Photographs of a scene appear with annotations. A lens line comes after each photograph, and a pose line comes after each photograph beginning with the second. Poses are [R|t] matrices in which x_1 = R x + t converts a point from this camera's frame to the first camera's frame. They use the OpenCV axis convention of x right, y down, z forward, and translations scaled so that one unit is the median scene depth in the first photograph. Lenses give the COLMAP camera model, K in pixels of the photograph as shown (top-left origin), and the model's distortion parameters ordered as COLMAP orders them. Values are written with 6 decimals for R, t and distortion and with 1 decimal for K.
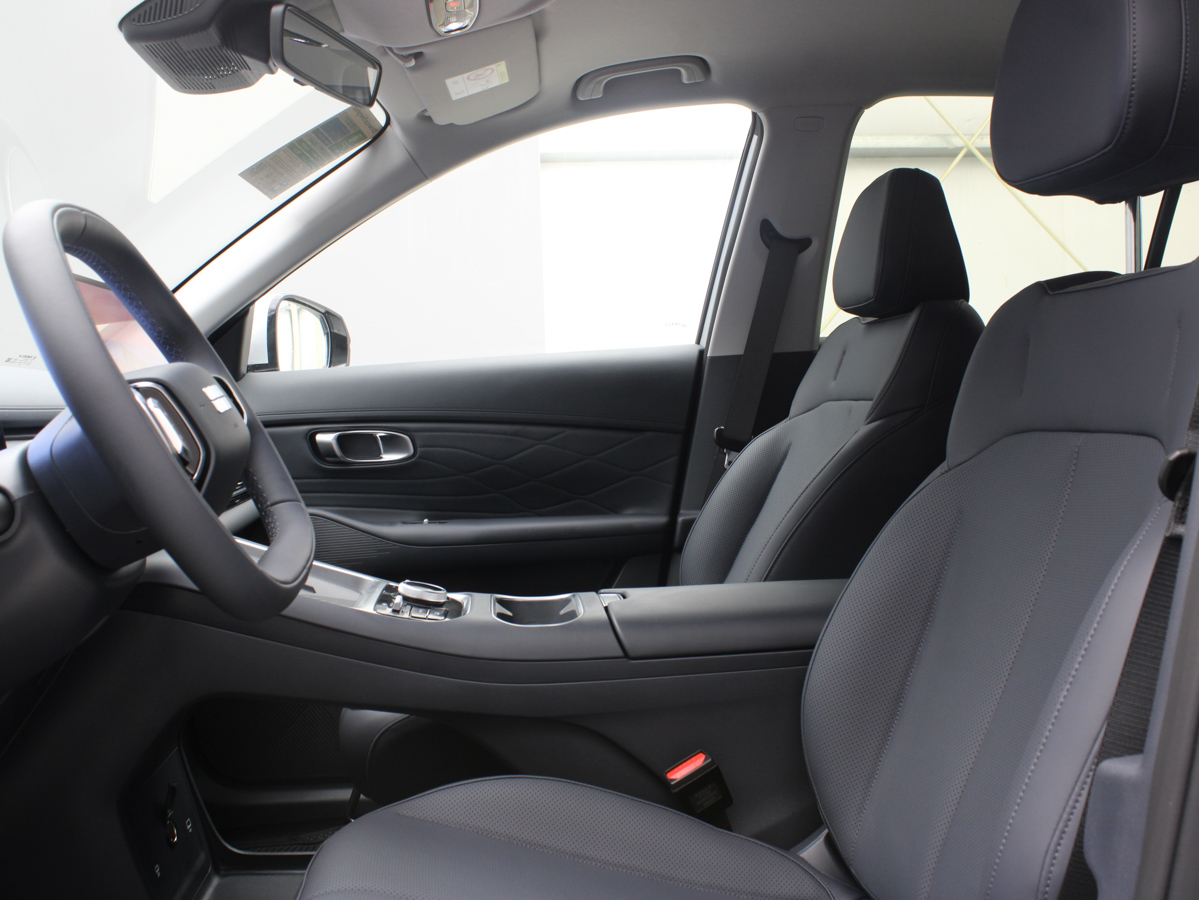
lens RADIAL K [[1217.5, 0, 605.9], [0, 1217.5, 453.4], [0, 0, 1]] dist [-0.059088, 0.000000]
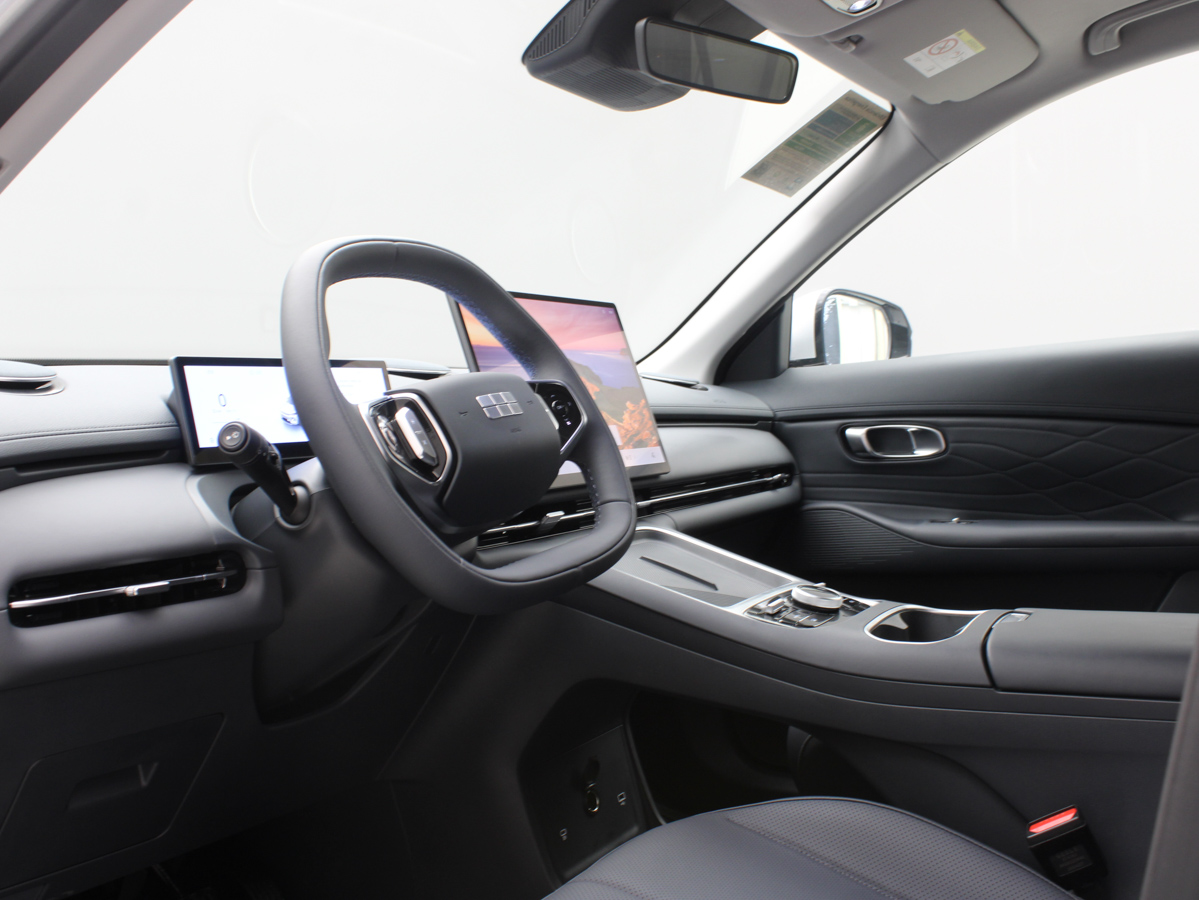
lens RADIAL K [[1217.5, 0, 587.6], [0, 1217.5, 448.3], [0, 0, 1]] dist [-0.059088, 0.000000]
pose [[0.835330, 0.010783, -0.549644, 0.134230], [-0.007419, 0.999938, 0.008342, -0.006606], [0.549700, -0.002891, 0.835357, 0.053032]]
